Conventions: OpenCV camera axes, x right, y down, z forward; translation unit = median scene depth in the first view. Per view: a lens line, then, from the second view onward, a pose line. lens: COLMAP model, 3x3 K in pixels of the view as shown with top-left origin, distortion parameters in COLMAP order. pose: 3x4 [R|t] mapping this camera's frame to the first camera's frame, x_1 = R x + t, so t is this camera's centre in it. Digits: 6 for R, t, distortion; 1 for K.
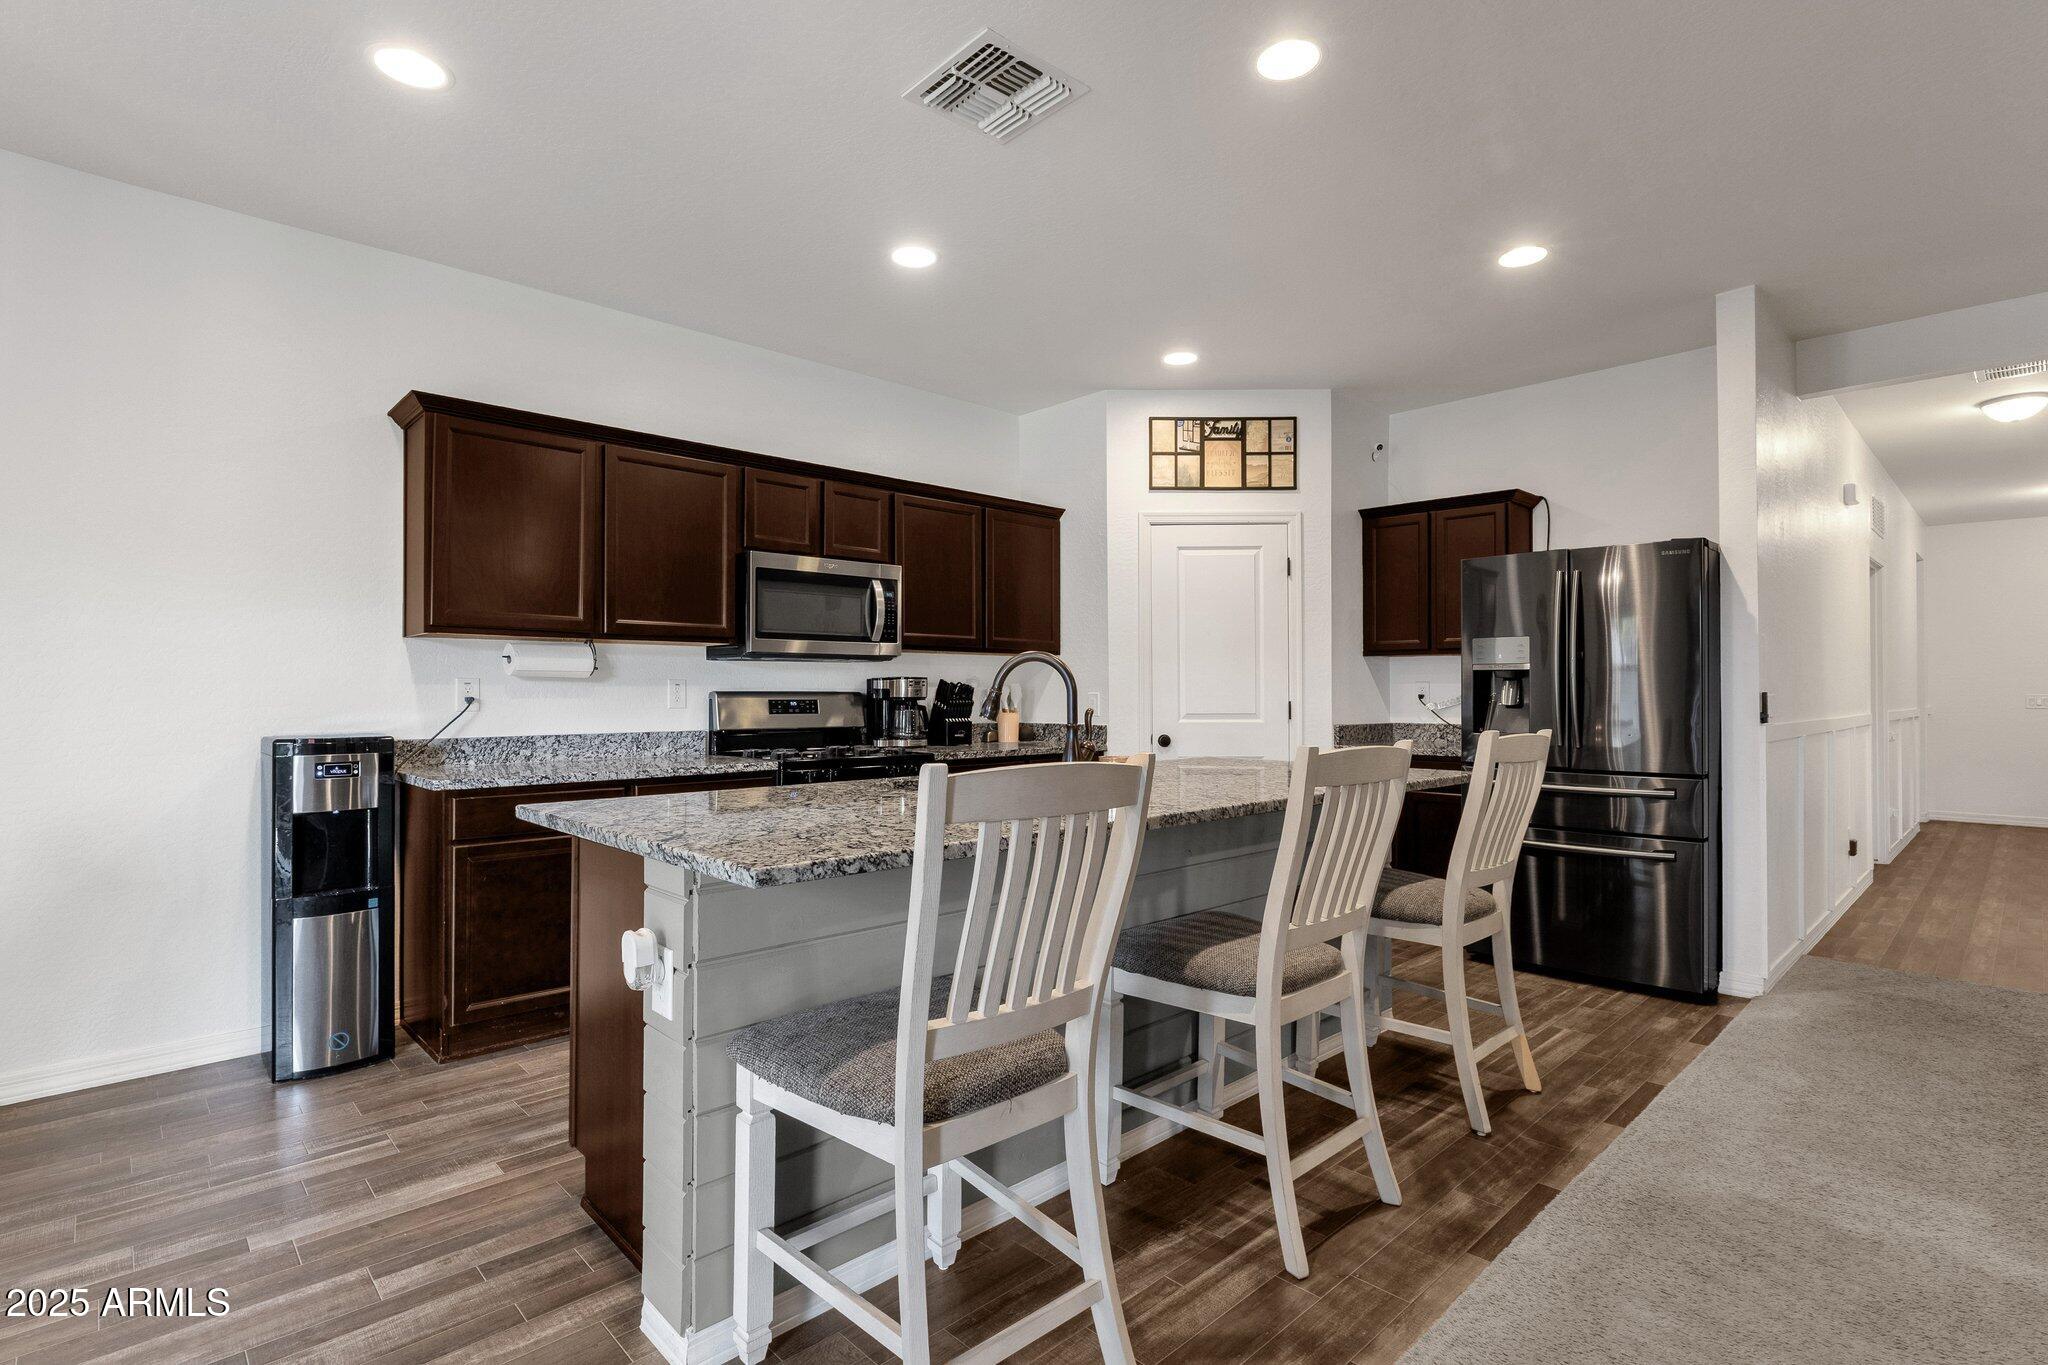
lens RADIAL K [[1028.4, 0, 1058.3], [0, 1028.4, 694.3], [0, 0, 1]] dist [-0.001184, -0.000187]
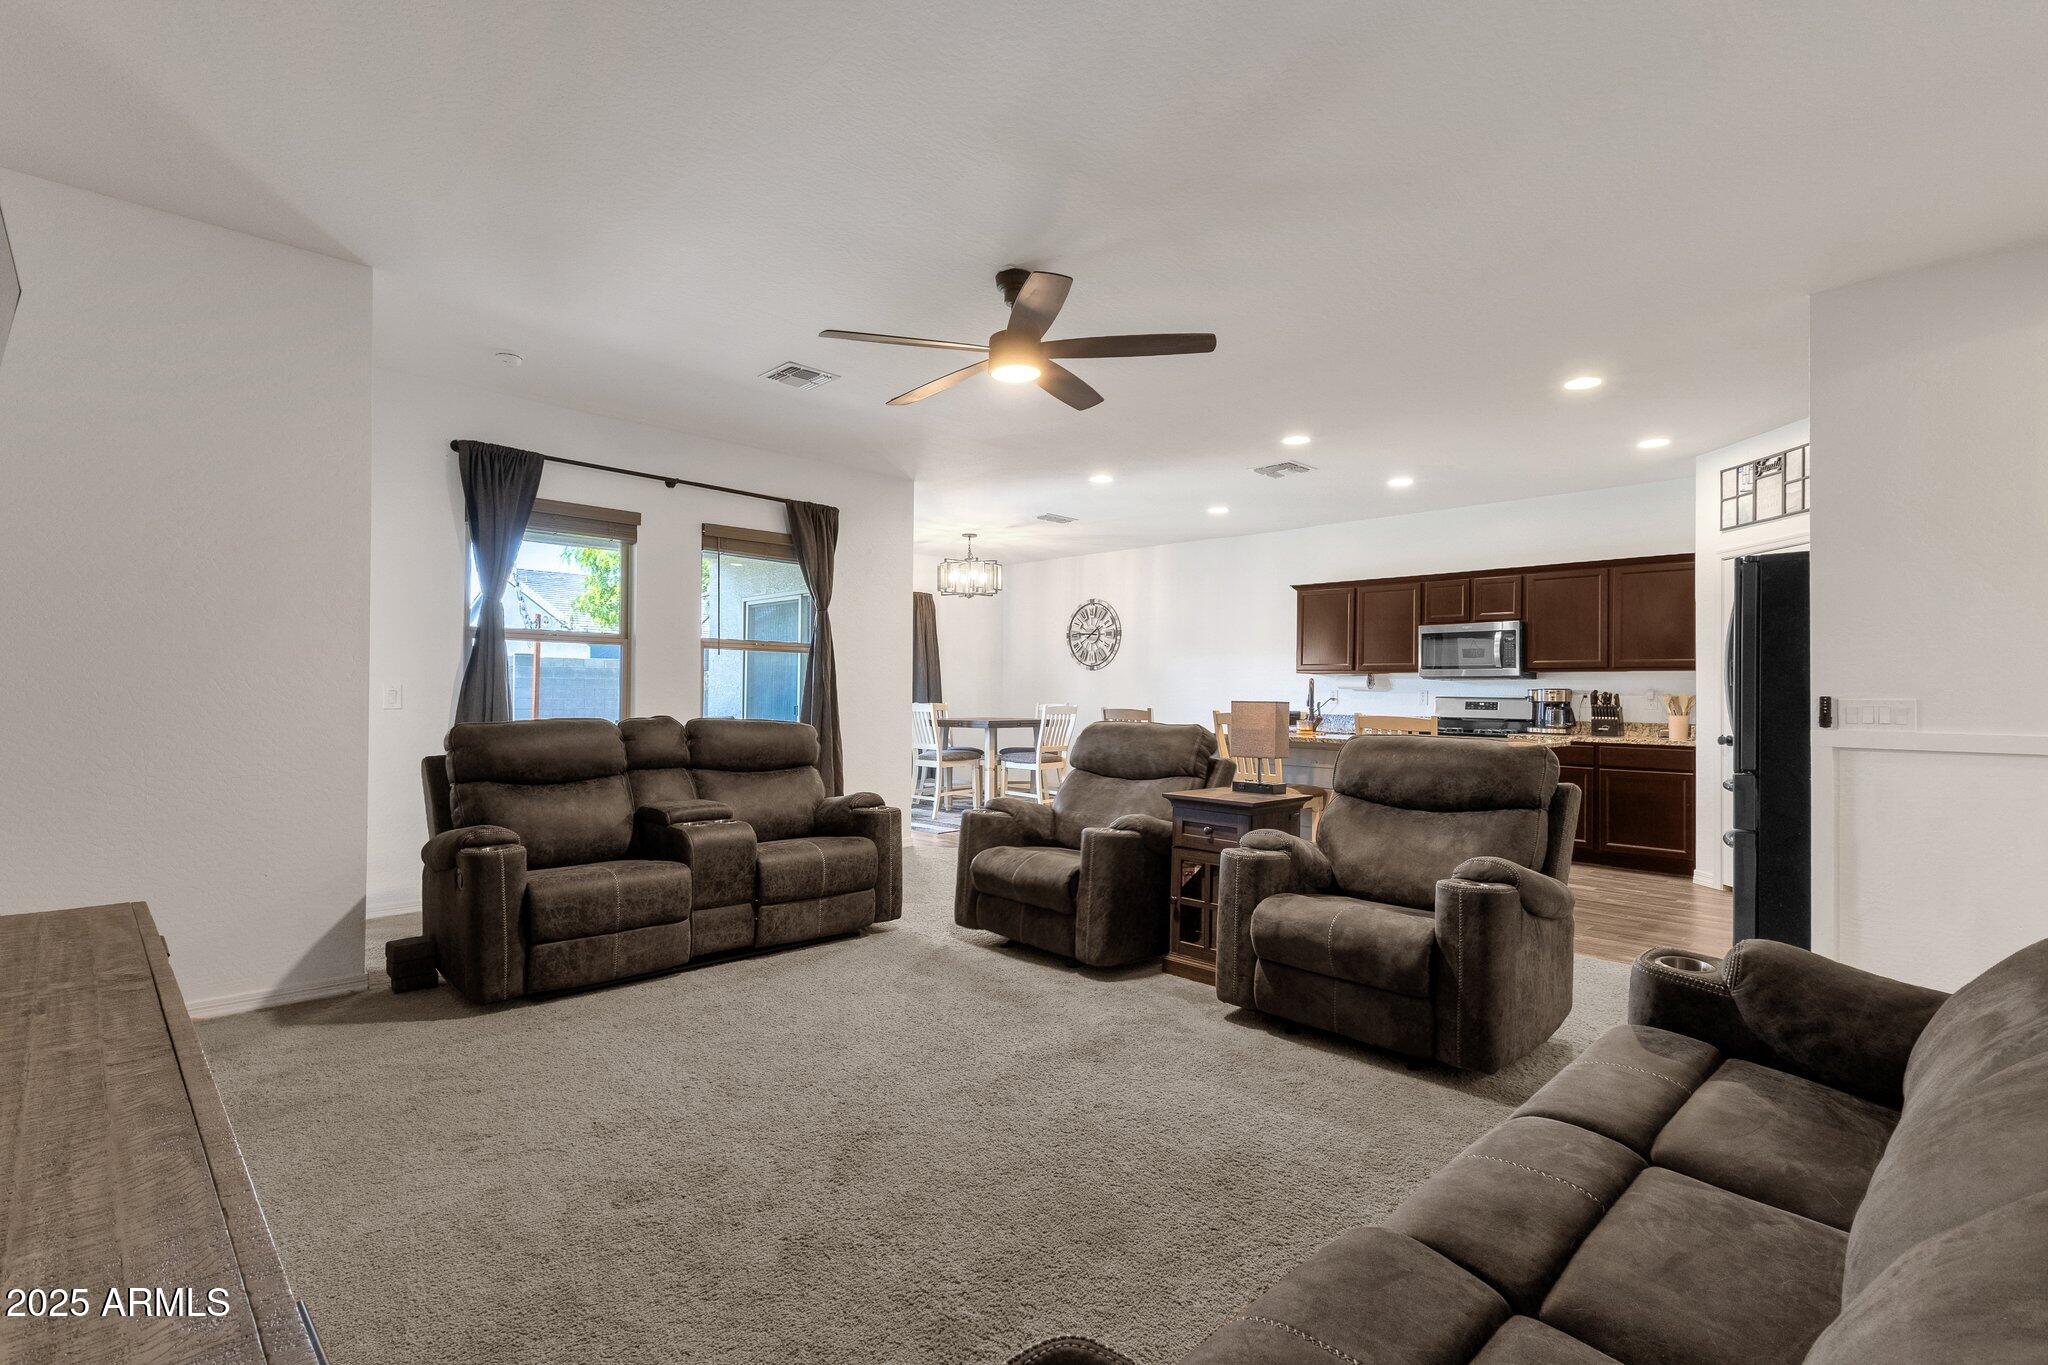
lens RADIAL K [[942.6, 0, 1024.0], [0, 942.6, 682.5], [0, 0, 1]] dist [-0.000290, 0.000030]
pose [[-0.013235, -0.001222, -0.999912, 1.189260], [-0.002112, 0.999997, -0.001194, -0.021021], [0.999910, 0.002096, -0.013237, 0.208318]]
